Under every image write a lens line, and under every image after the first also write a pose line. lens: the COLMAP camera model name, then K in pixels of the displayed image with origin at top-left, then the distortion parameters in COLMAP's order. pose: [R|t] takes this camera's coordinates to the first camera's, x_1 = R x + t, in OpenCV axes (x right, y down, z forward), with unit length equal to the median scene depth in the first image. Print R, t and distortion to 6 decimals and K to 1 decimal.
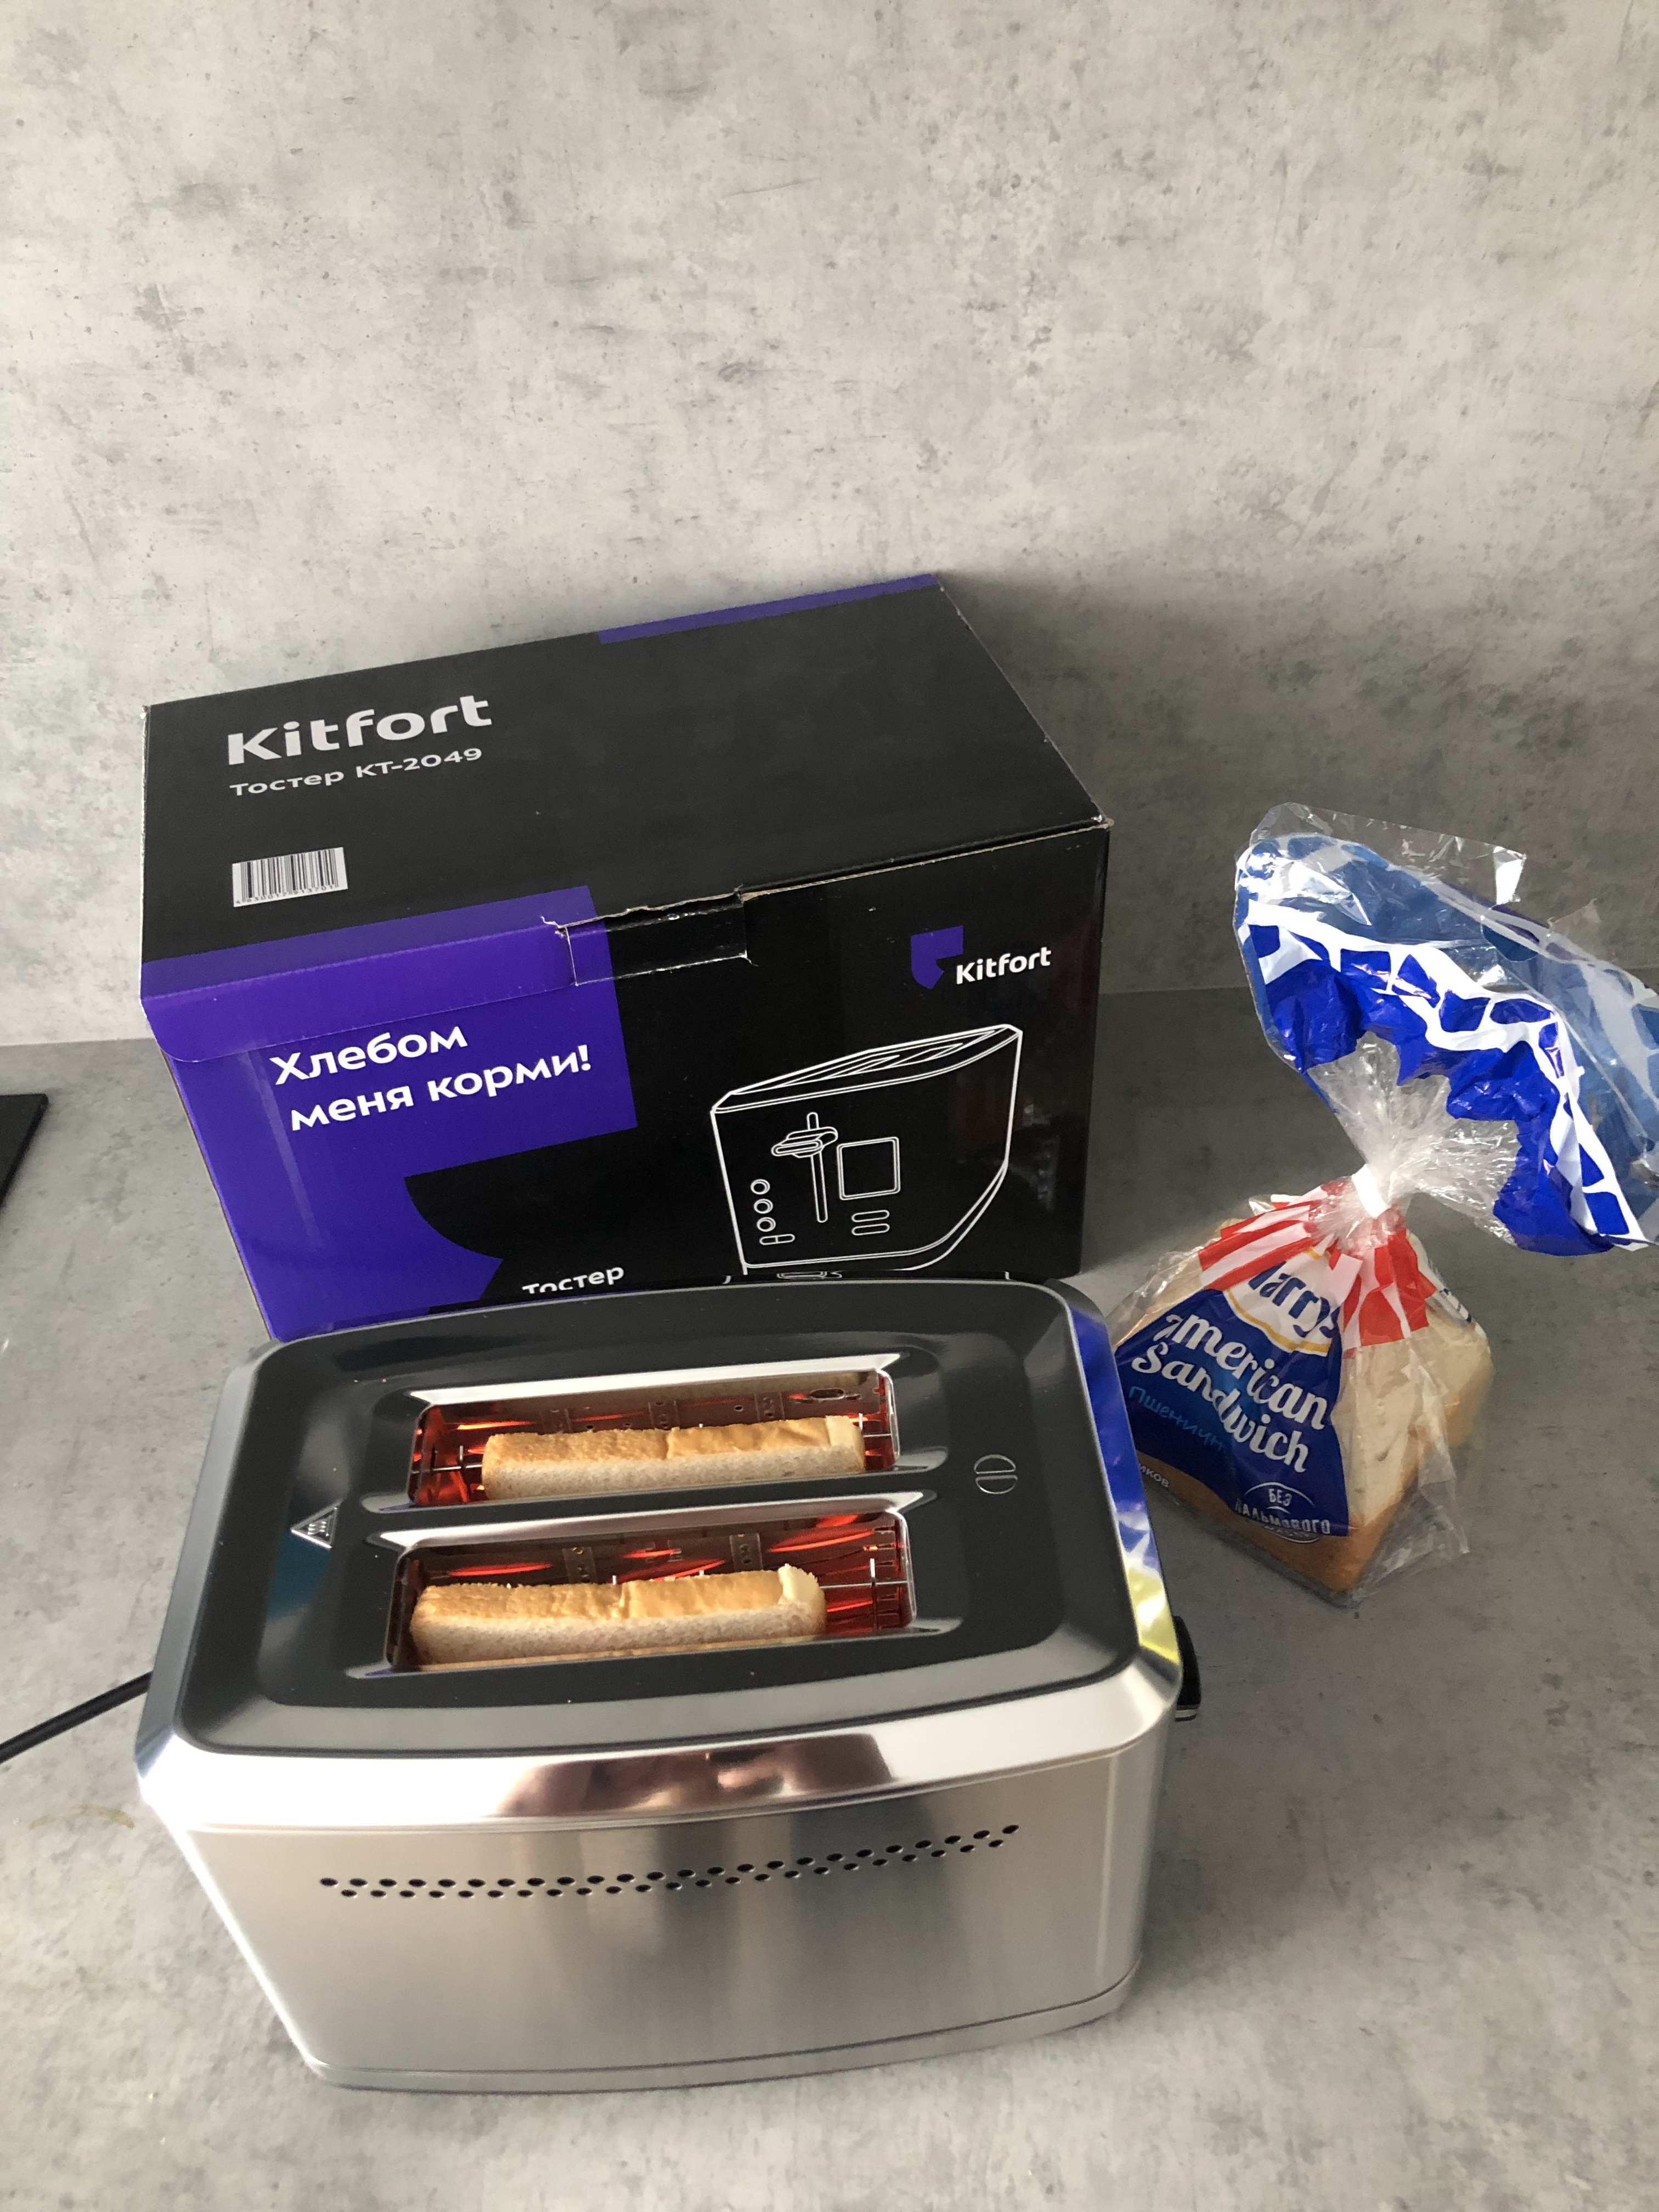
lens RADIAL K [[1850.2, 0, 872.3], [0, 1850.2, 1083.8], [0, 0, 1]] dist [0.003335, -0.001514]
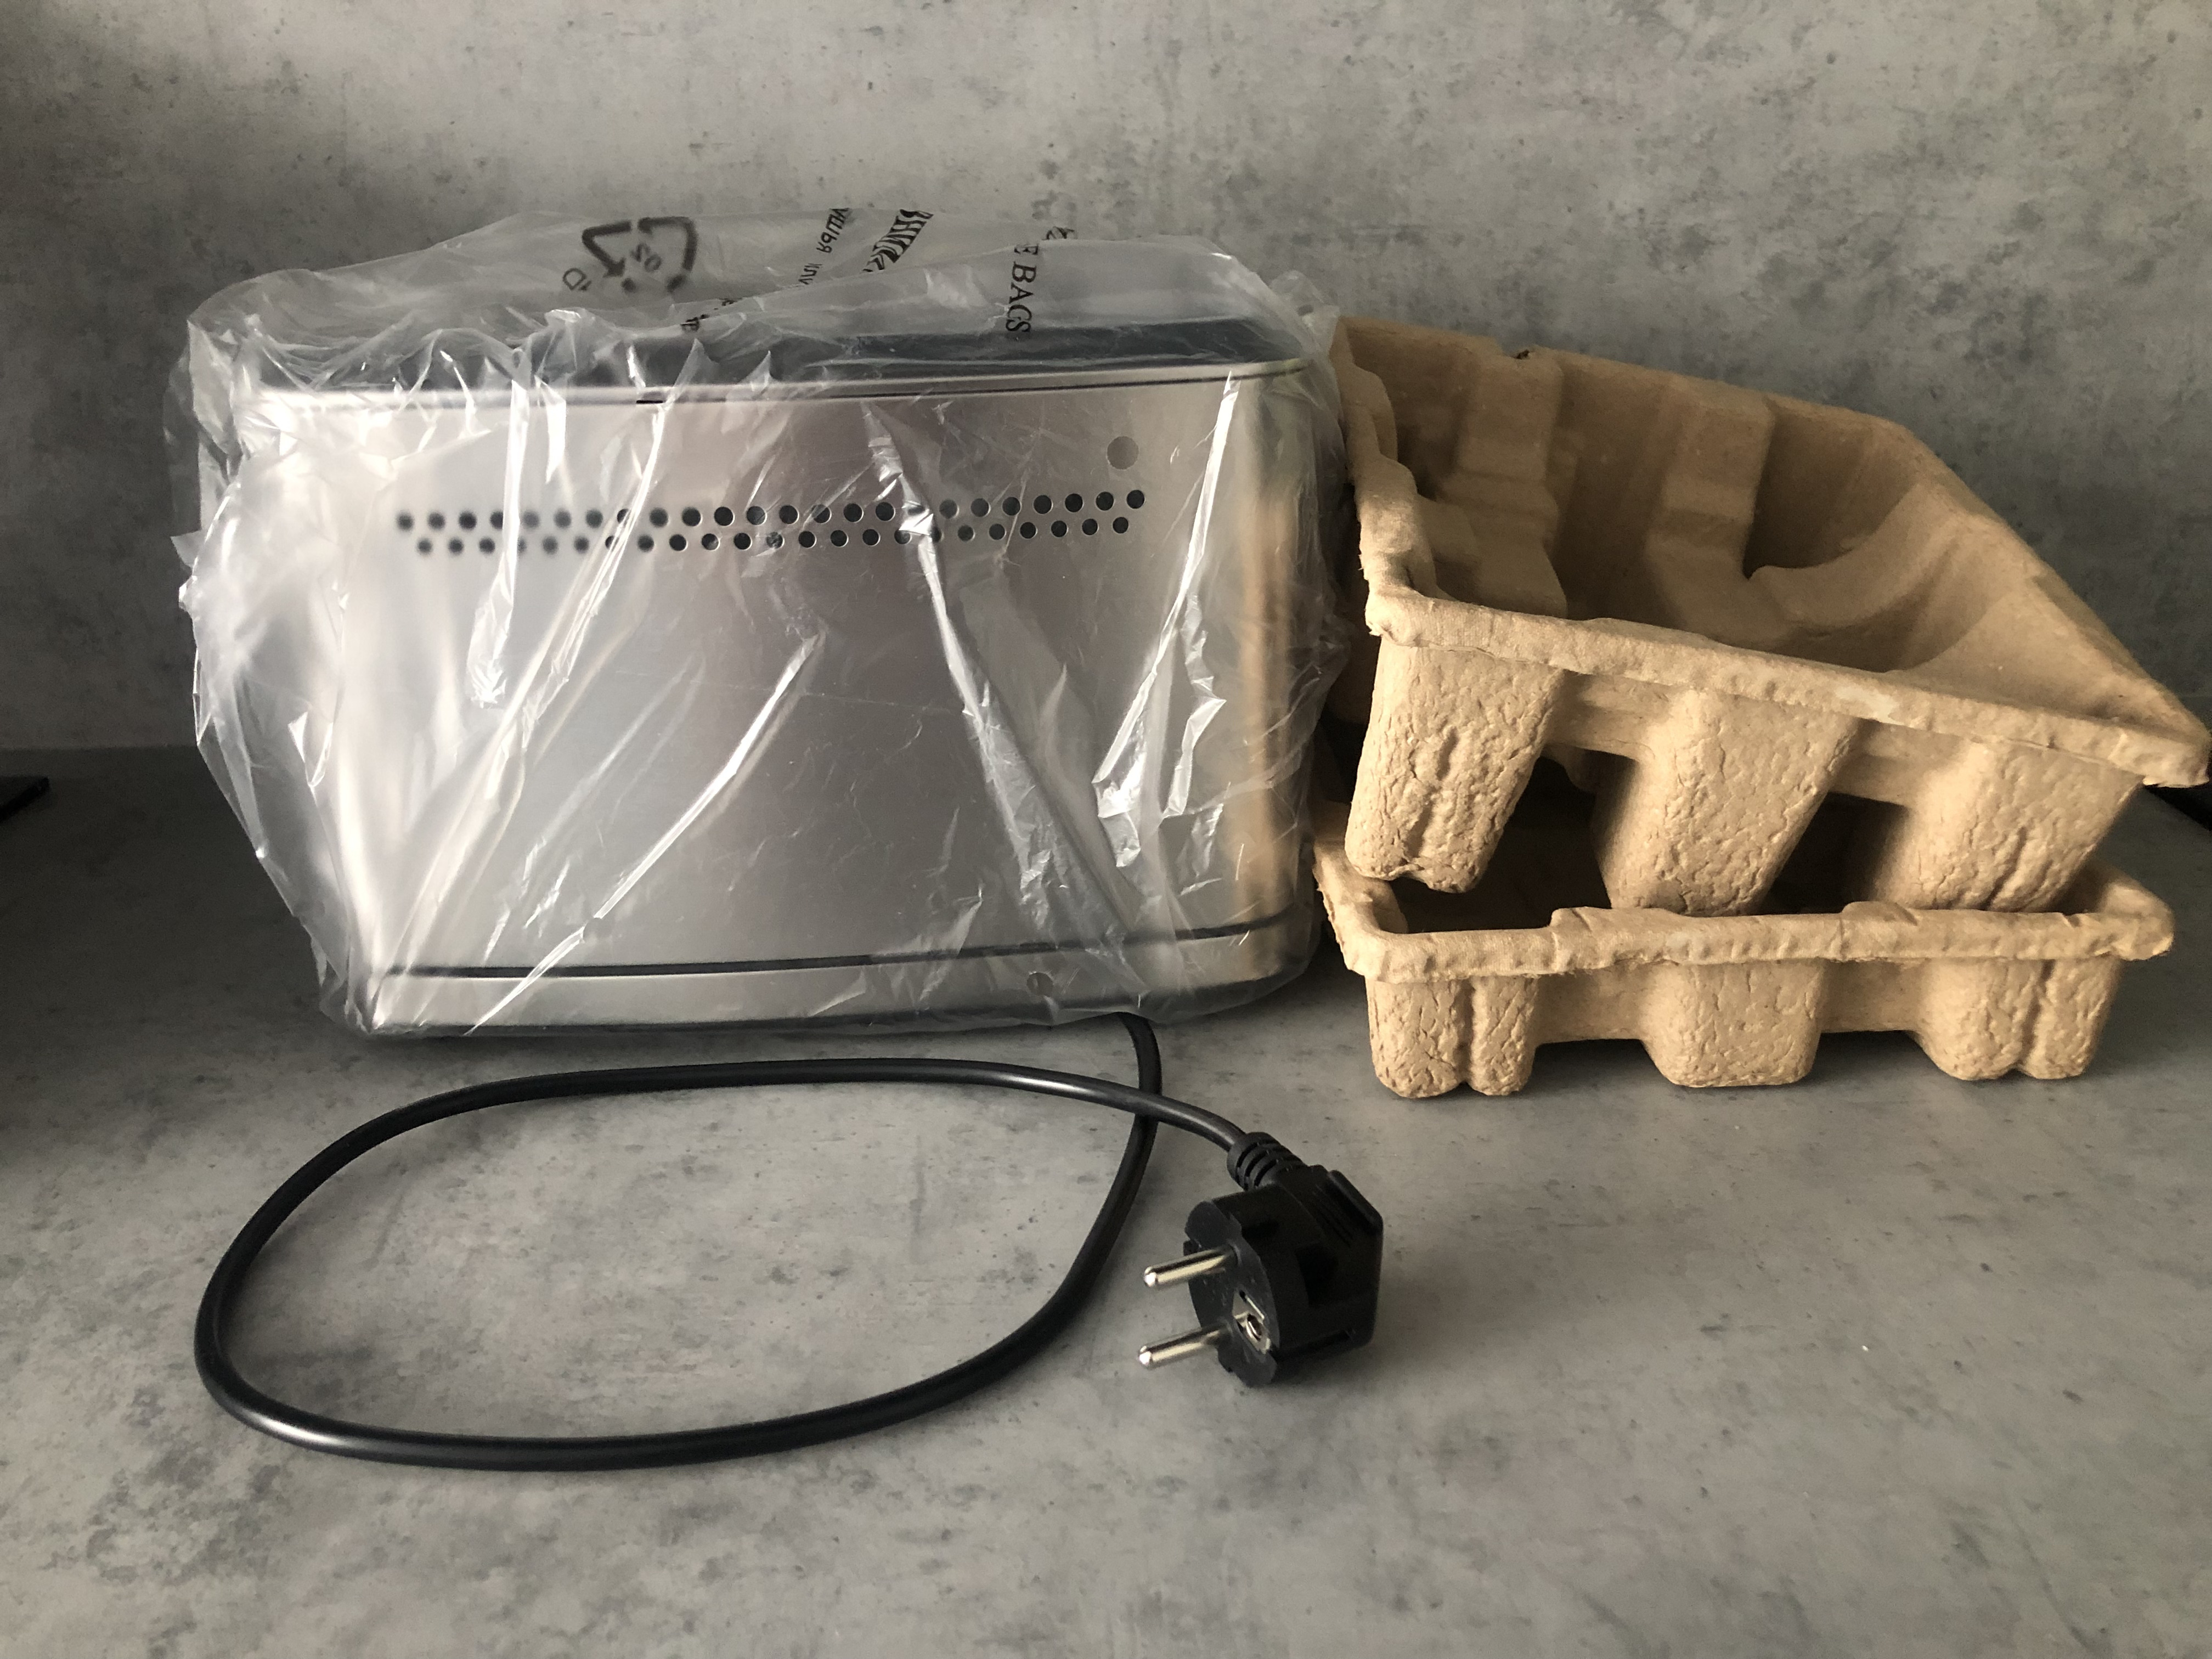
lens RADIAL K [[1850.2, 0, 1098.0], [0, 1850.2, 799.6], [0, 0, 1]] dist [0.003335, -0.001514]
pose [[0.999708, 0.020417, -0.012901, -0.010811], [-0.023581, 0.940529, -0.338894, 0.298300], [0.005215, 0.339100, 0.940736, 0.340472]]
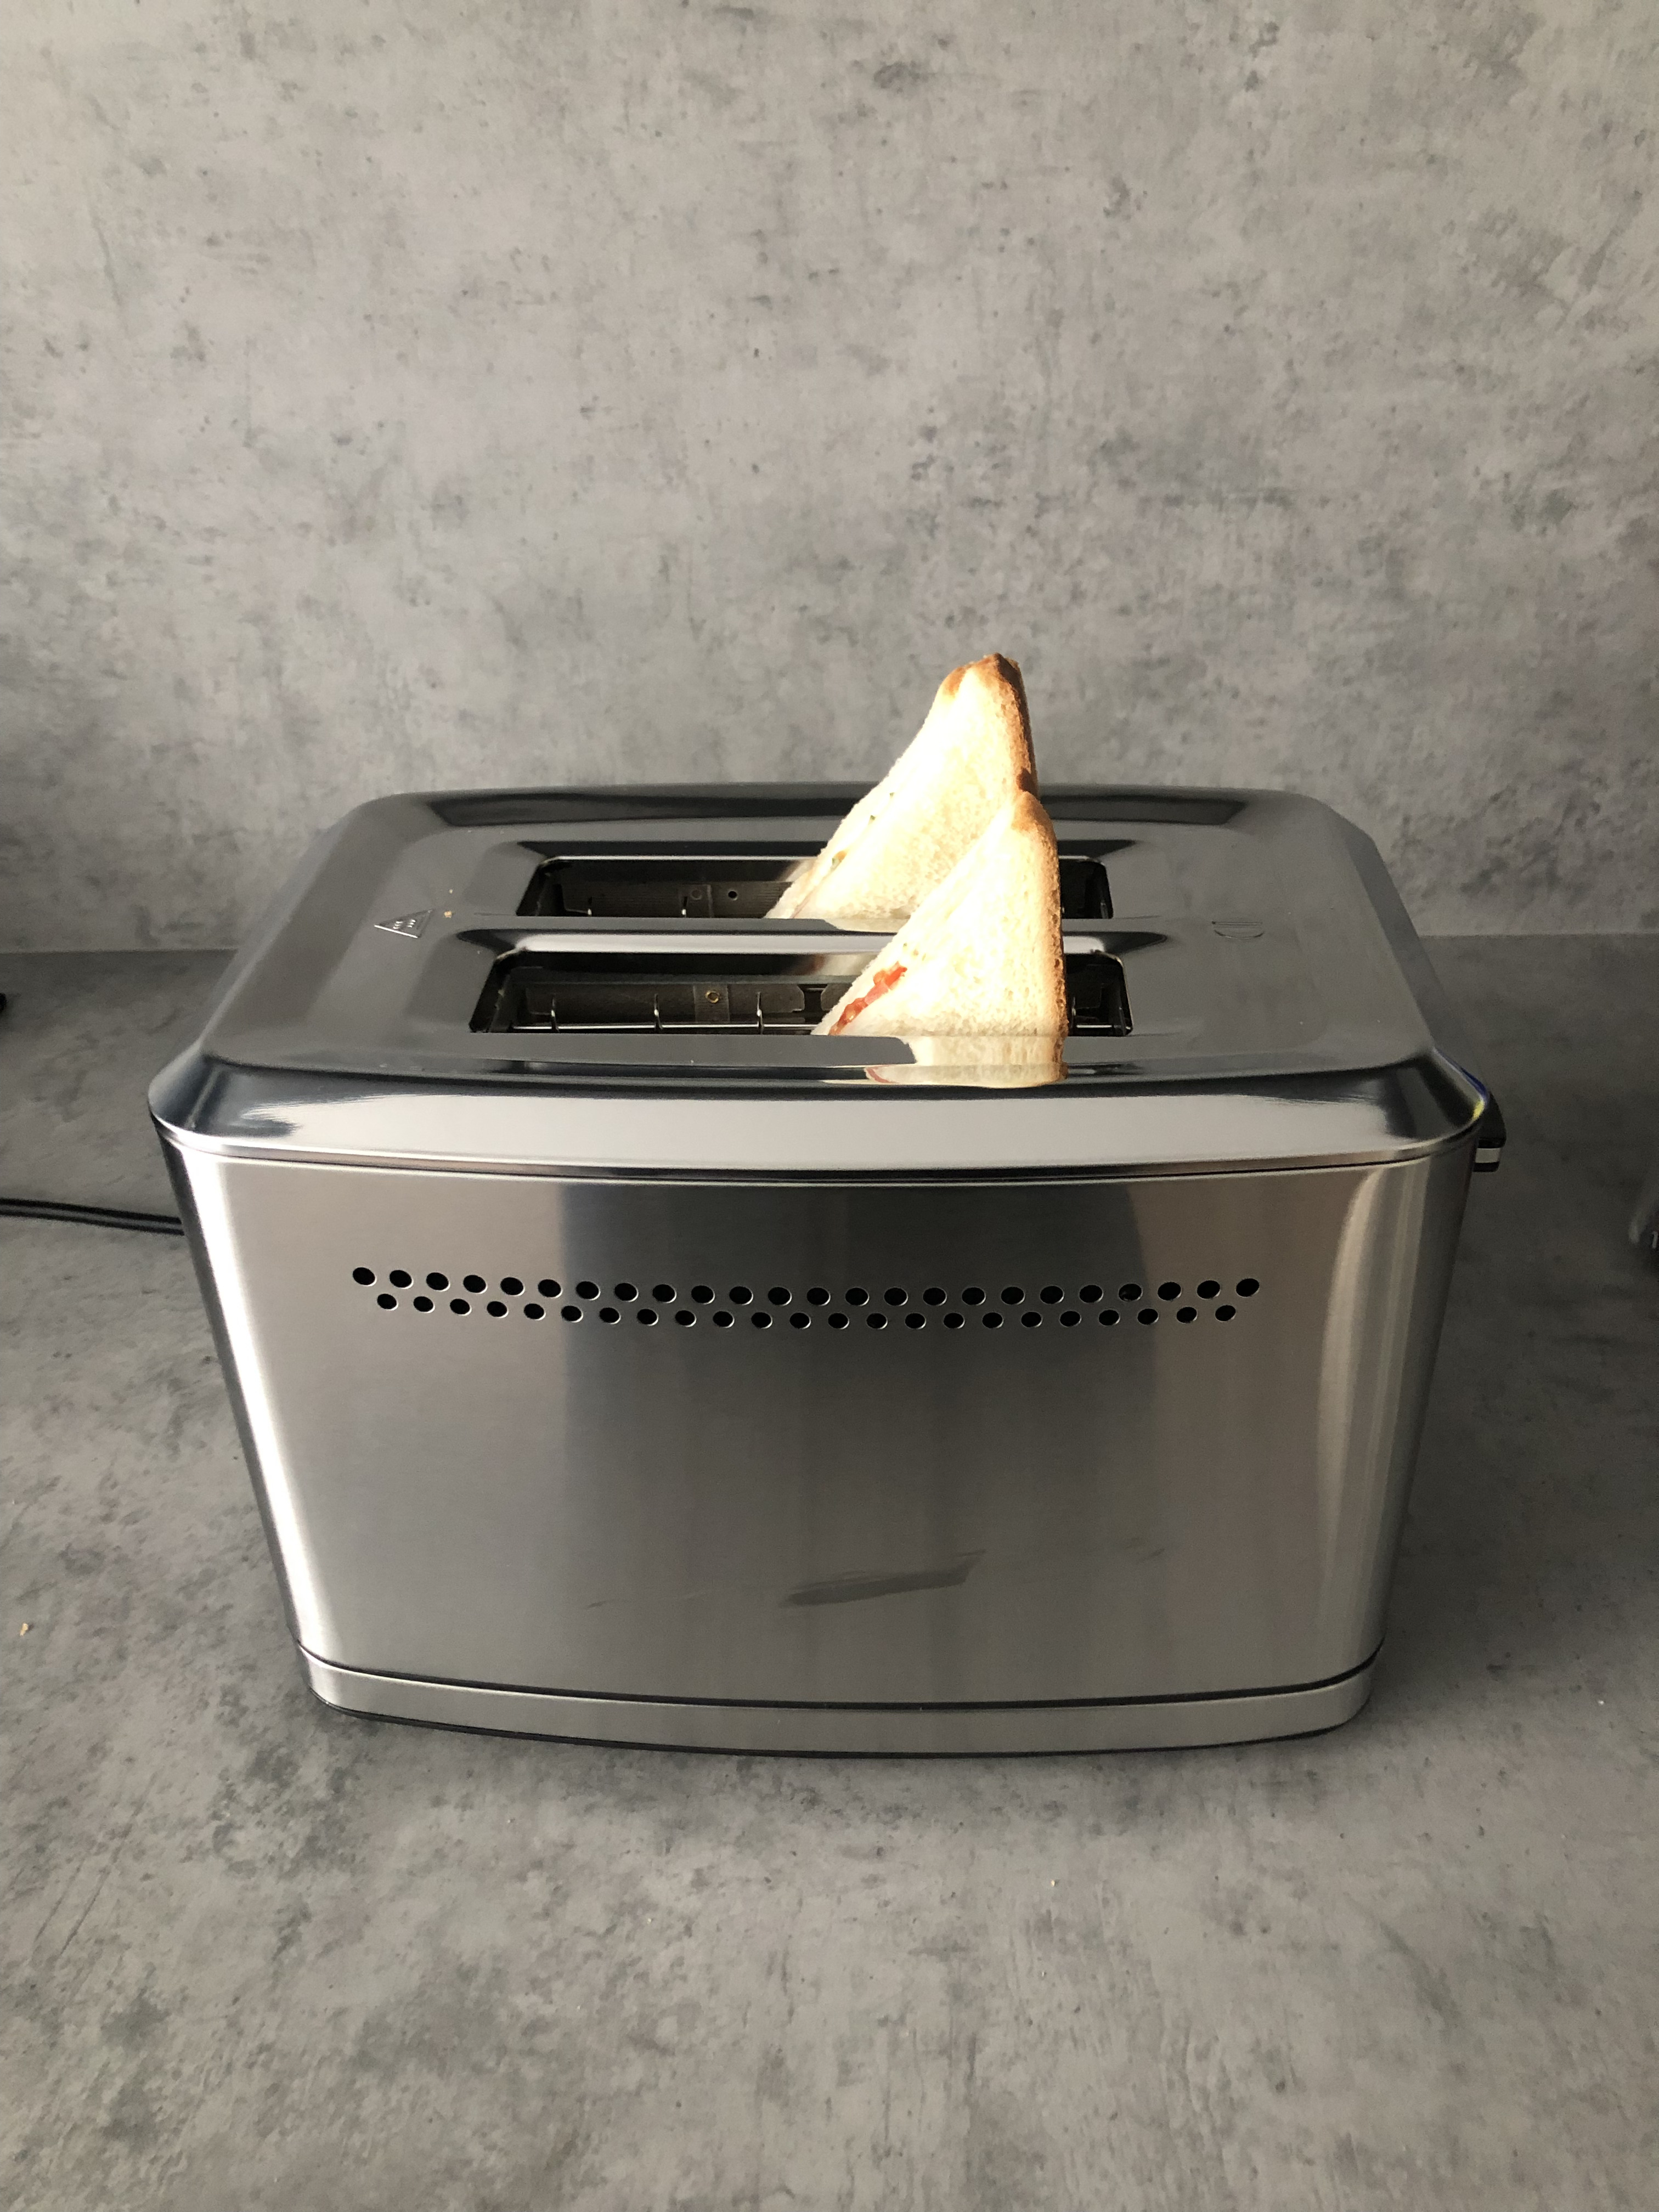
lens RADIAL K [[1850.2, 0, 849.7], [0, 1850.2, 1083.3], [0, 0, 1]] dist [0.003335, -0.001514]
pose [[0.998682, 0.037751, -0.034778, -0.044756], [-0.042791, 0.986523, -0.157927, 0.182741], [0.028347, 0.159207, 0.986838, 0.230582]]
